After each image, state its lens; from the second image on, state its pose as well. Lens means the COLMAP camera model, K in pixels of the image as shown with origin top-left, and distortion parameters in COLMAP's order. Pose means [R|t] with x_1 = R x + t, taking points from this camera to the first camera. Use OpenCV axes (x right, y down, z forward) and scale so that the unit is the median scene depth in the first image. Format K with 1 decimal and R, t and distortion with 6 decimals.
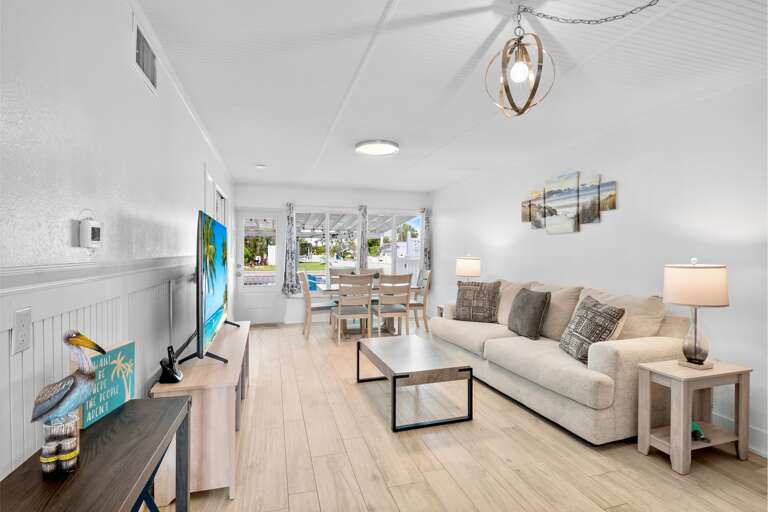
lens RADIAL K [[380.8, 0, 381.6], [0, 380.8, 253.8], [0, 0, 1]] dist [-0.015790, -0.000663]
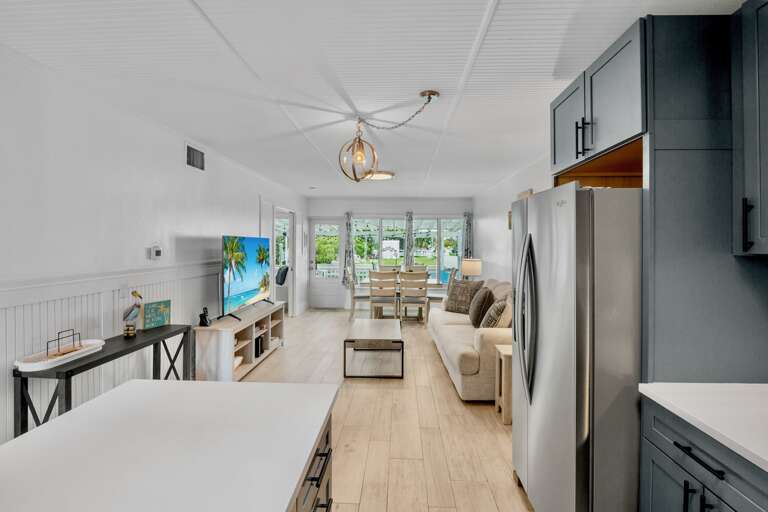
lens RADIAL K [[380.8, 0, 370.3], [0, 380.8, 247.0], [0, 0, 1]] dist [-0.015790, -0.000663]
pose [[0.941401, 0.006197, -0.337231, 0.569558], [-0.006751, 0.999977, -0.000471, -0.043080], [0.337221, 0.002720, 0.941422, -0.344505]]
